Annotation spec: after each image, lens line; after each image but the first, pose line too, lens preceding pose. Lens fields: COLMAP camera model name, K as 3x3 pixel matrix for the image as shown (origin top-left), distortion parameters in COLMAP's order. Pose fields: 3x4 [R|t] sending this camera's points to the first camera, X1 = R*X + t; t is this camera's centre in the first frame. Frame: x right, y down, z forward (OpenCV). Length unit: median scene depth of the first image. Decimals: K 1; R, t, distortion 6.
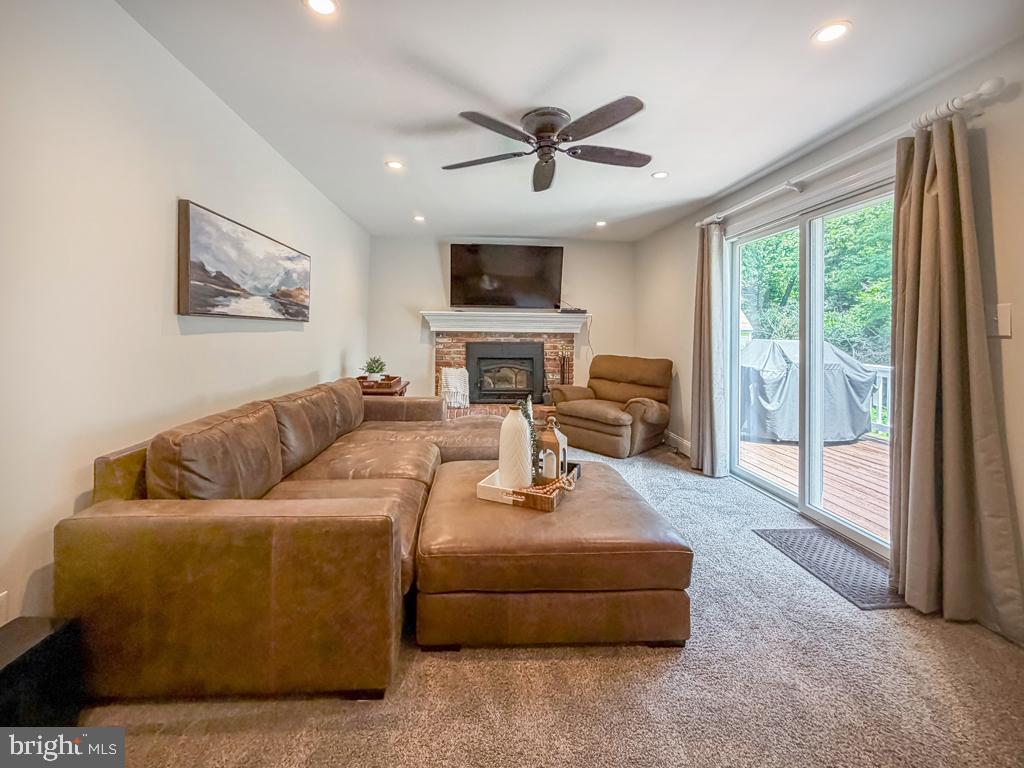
lens RADIAL K [[433.4, 0, 486.9], [0, 433.4, 328.1], [0, 0, 1]] dist [0.000535, -0.000181]
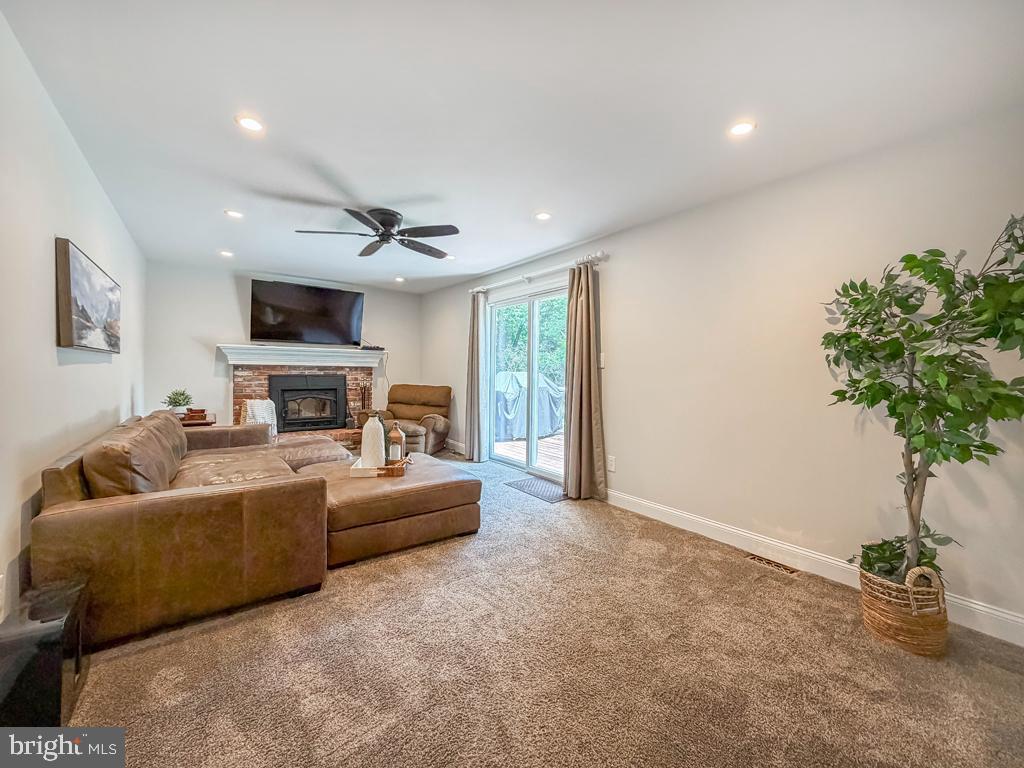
lens RADIAL K [[433.3, 0, 512.0], [0, 433.3, 384.0], [0, 0, 1]] dist [0.000243, -0.000079]
pose [[0.827264, -0.018565, 0.561507, -0.222043], [-0.008743, 0.998907, 0.045908, 0.001305], [-0.561746, -0.042887, 0.826198, -0.291555]]
